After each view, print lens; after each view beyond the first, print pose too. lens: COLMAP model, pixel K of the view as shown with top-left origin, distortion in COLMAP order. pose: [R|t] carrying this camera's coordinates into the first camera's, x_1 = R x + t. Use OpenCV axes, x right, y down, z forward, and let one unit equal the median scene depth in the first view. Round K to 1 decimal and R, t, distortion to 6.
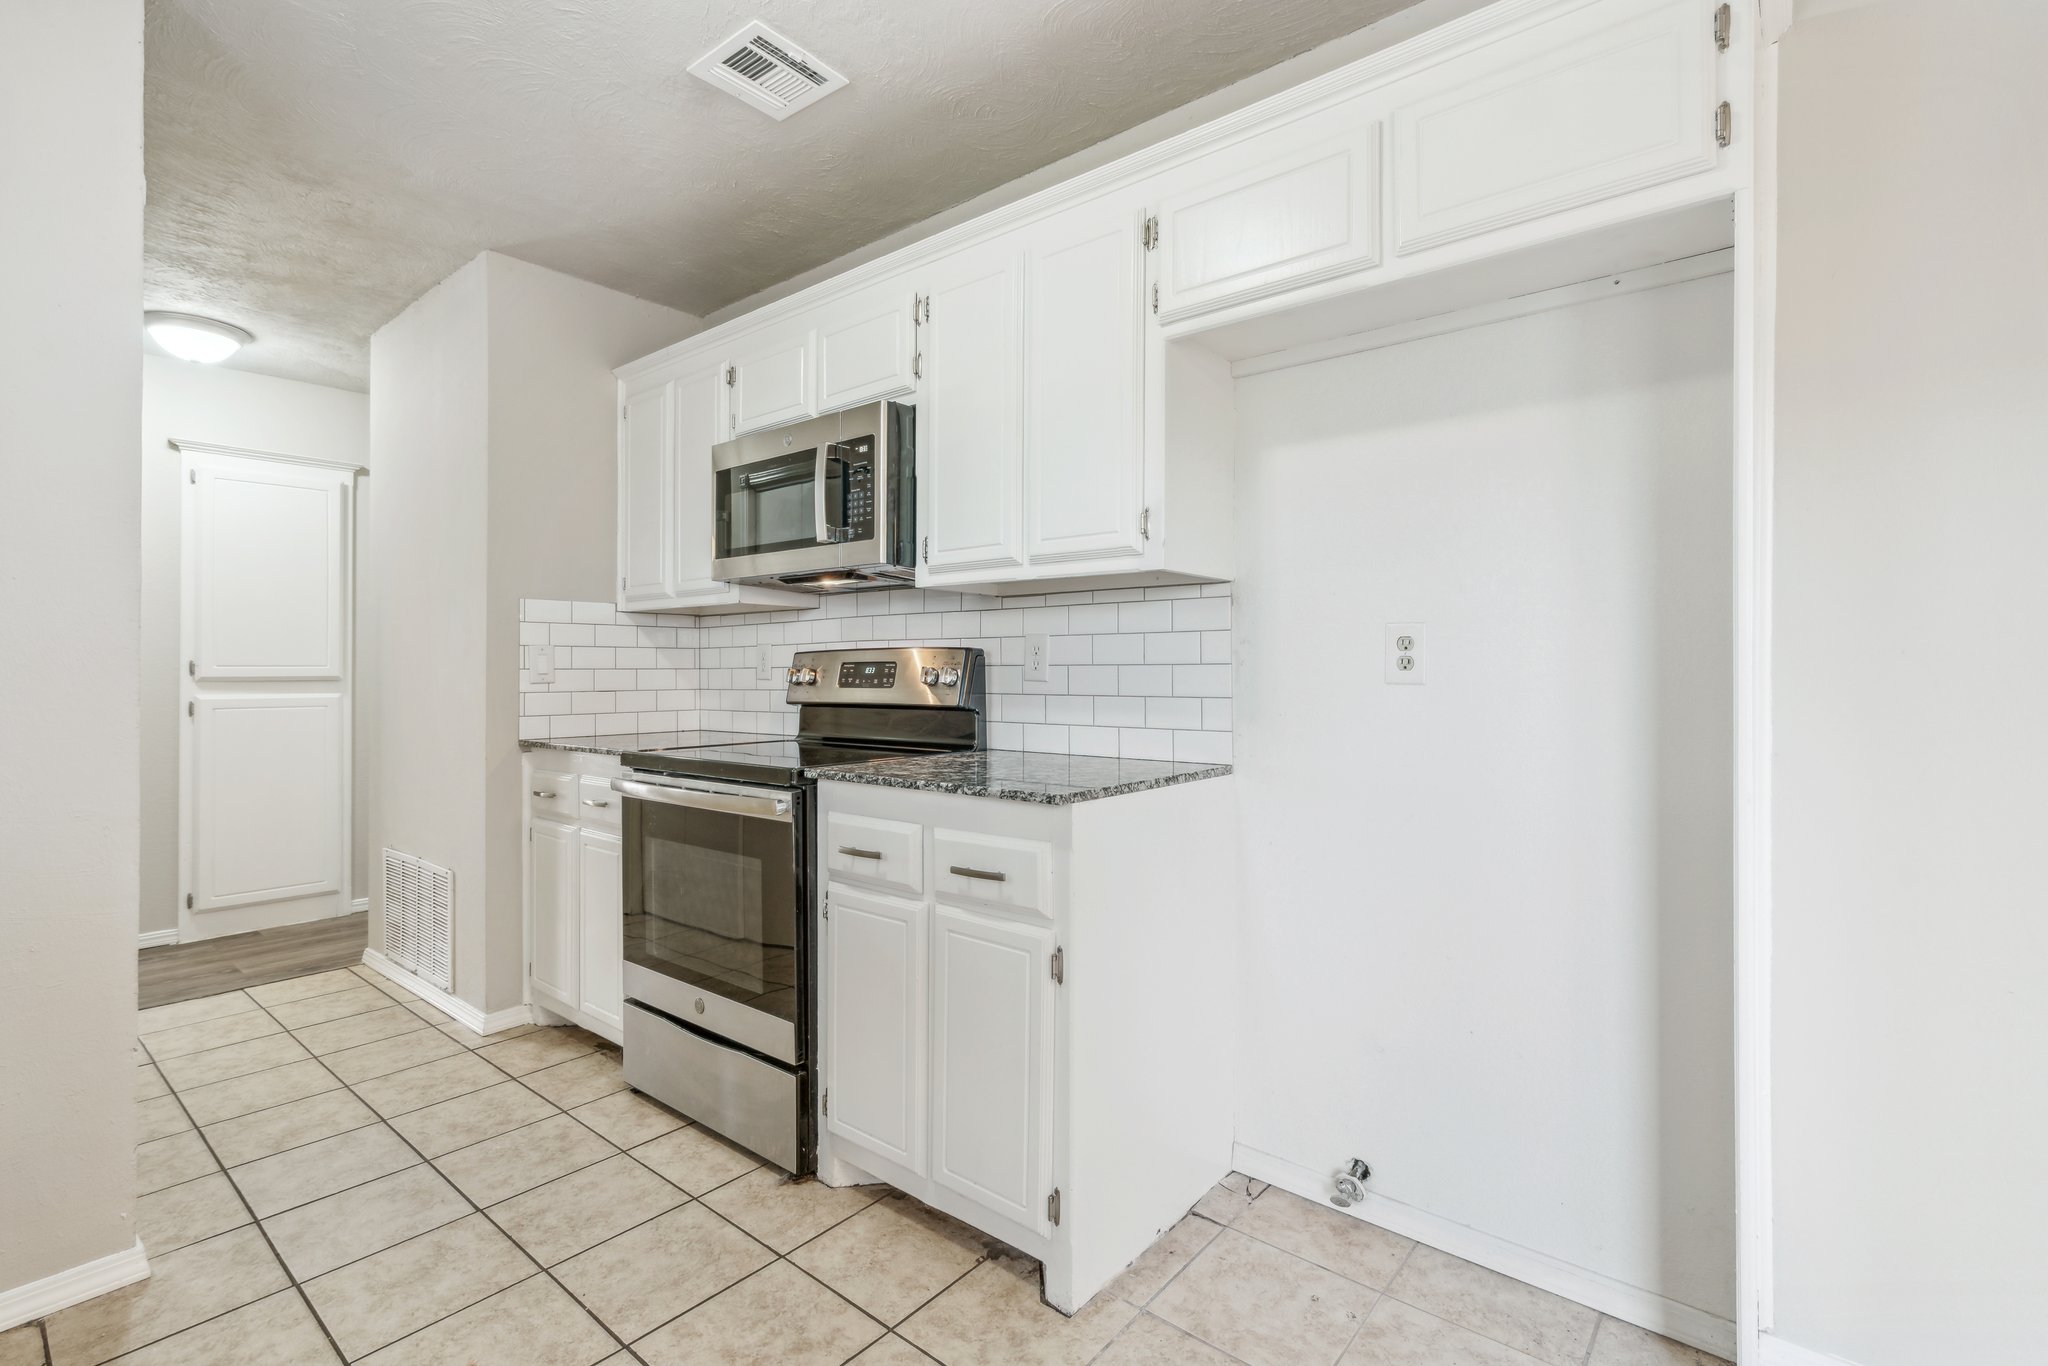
lens RADIAL K [[933.2, 0, 1021.5], [0, 933.2, 666.5], [0, 0, 1]] dist [-0.000724, 0.000624]
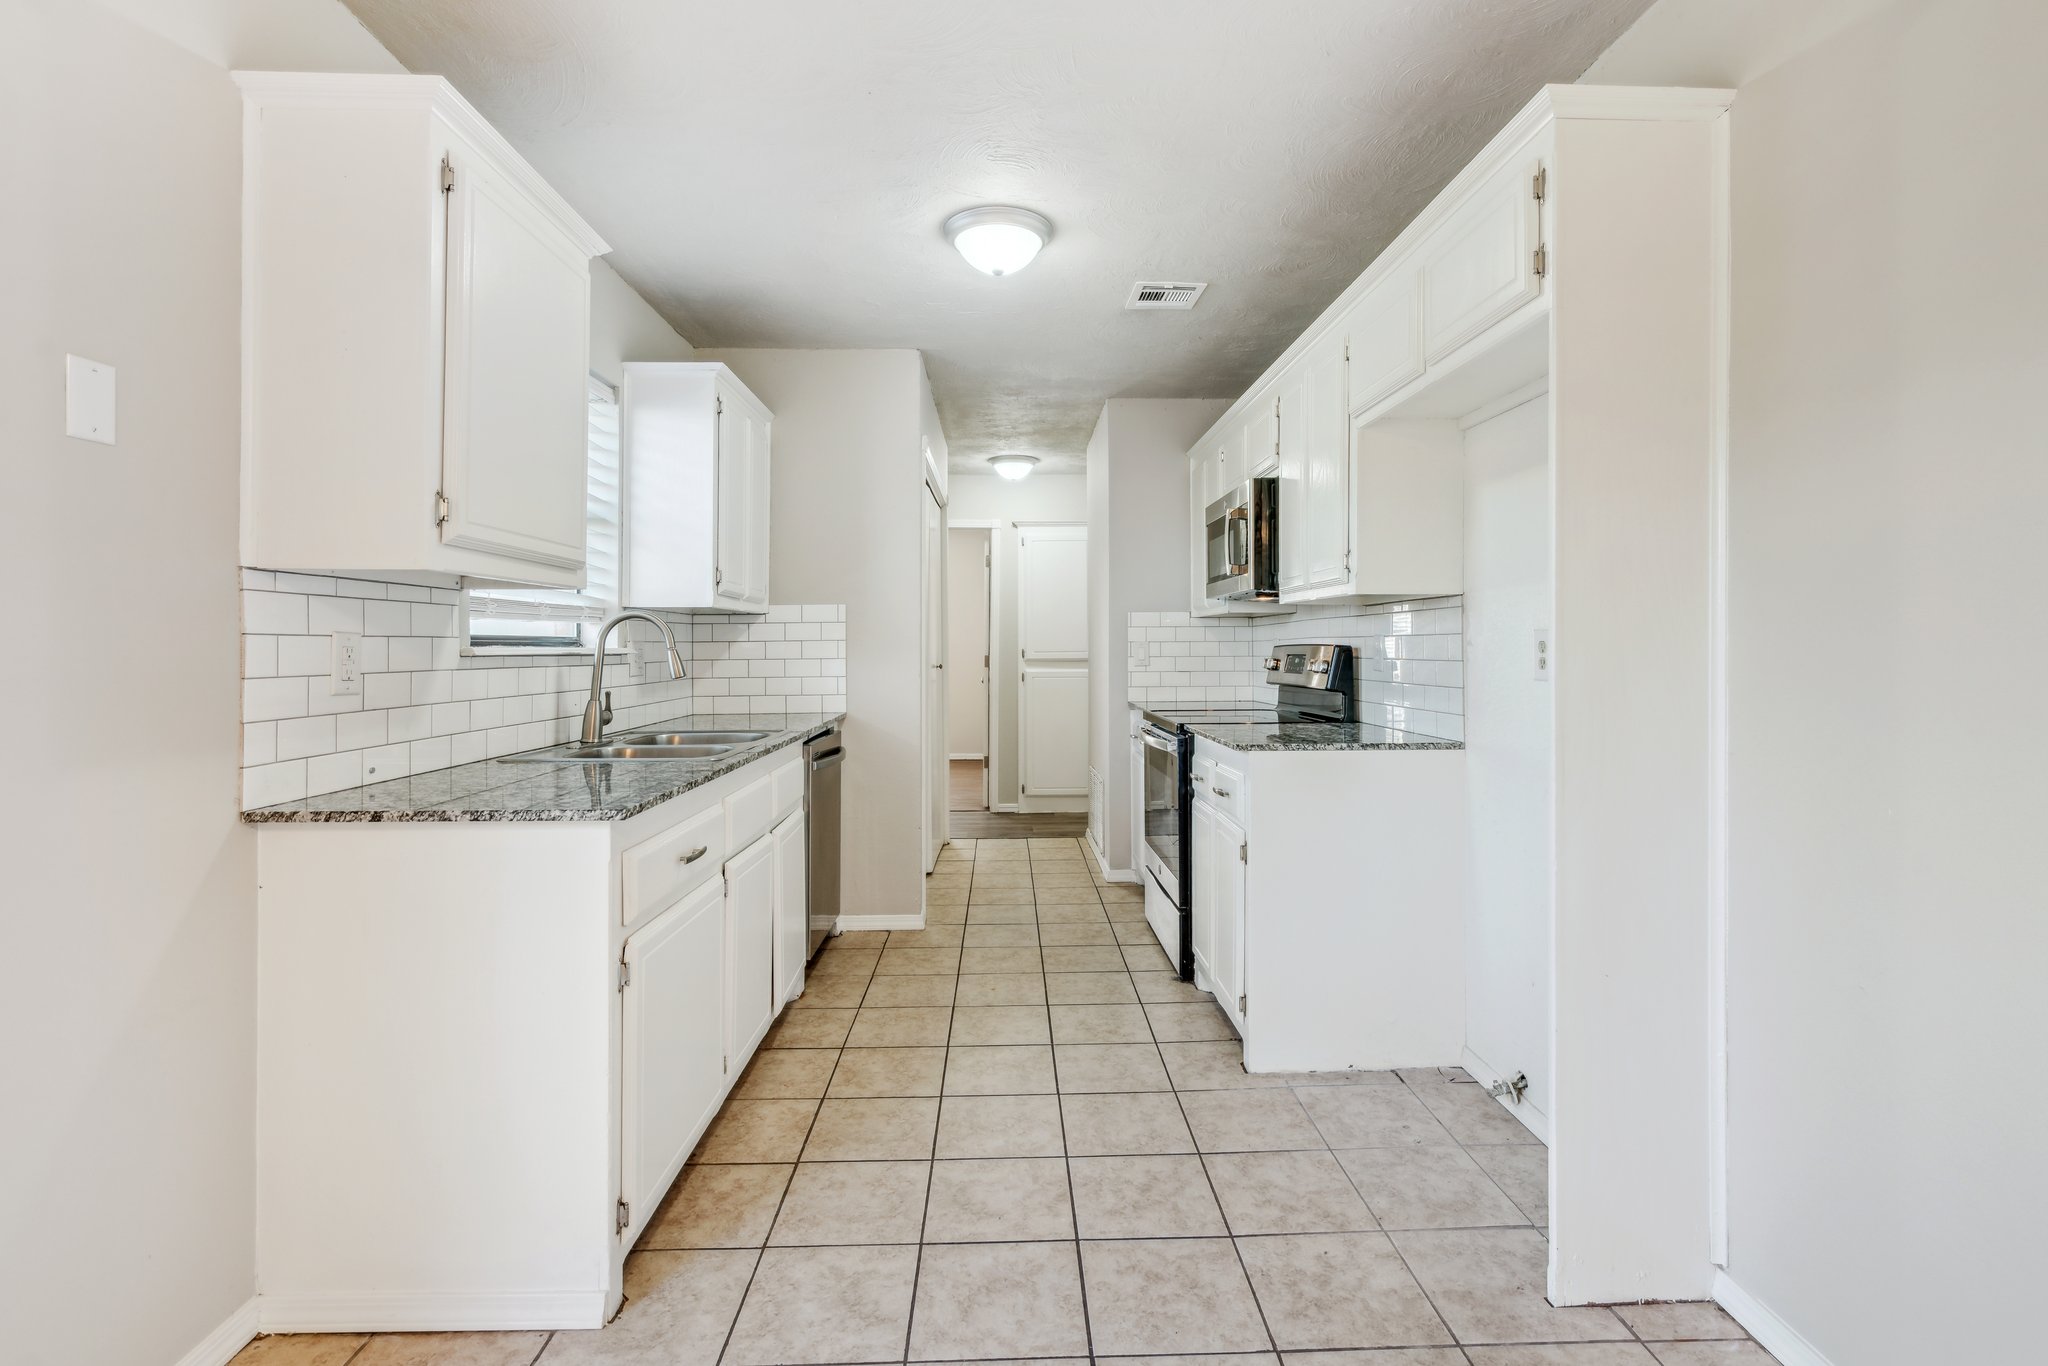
lens RADIAL K [[942.7, 0, 1030.6], [0, 942.7, 642.3], [0, 0, 1]] dist [0.000520, 0.000470]
pose [[0.662993, -0.005830, -0.748603, 0.792266], [0.006666, 0.999976, -0.001885, -0.029196], [0.748596, -0.003740, 0.663016, -0.264843]]
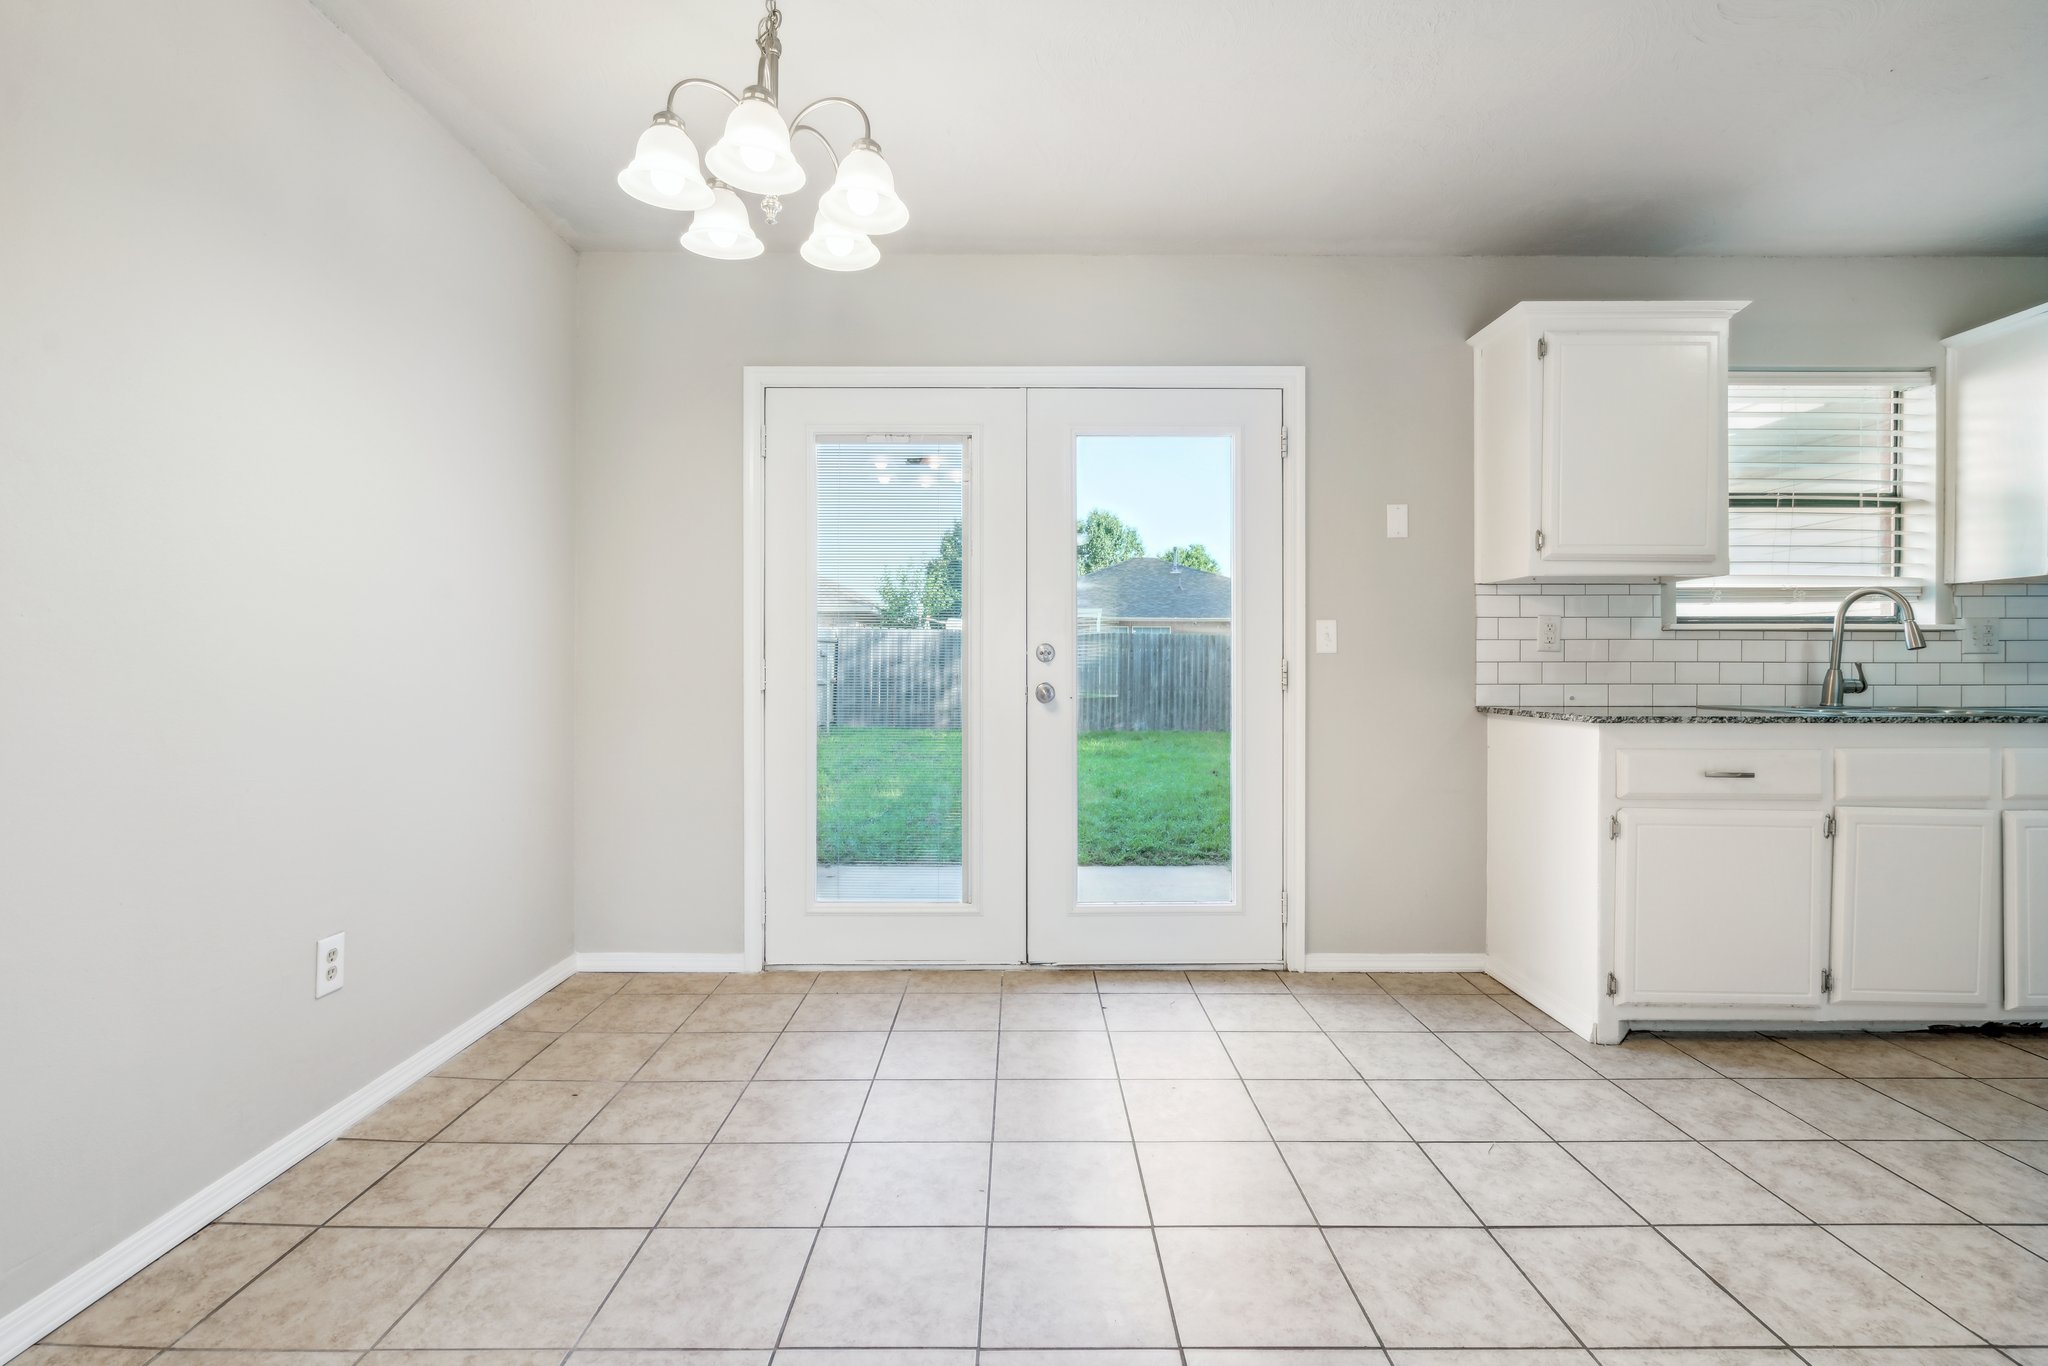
lens RADIAL K [[933.2, 0, 1021.5], [0, 933.2, 666.5], [0, 0, 1]] dist [-0.000724, 0.000624]
pose [[-0.766520, -0.002951, -0.642213, 1.340538], [0.002363, 0.999970, -0.007415, 0.048868], [0.642216, -0.007202, -0.766490, 0.460082]]
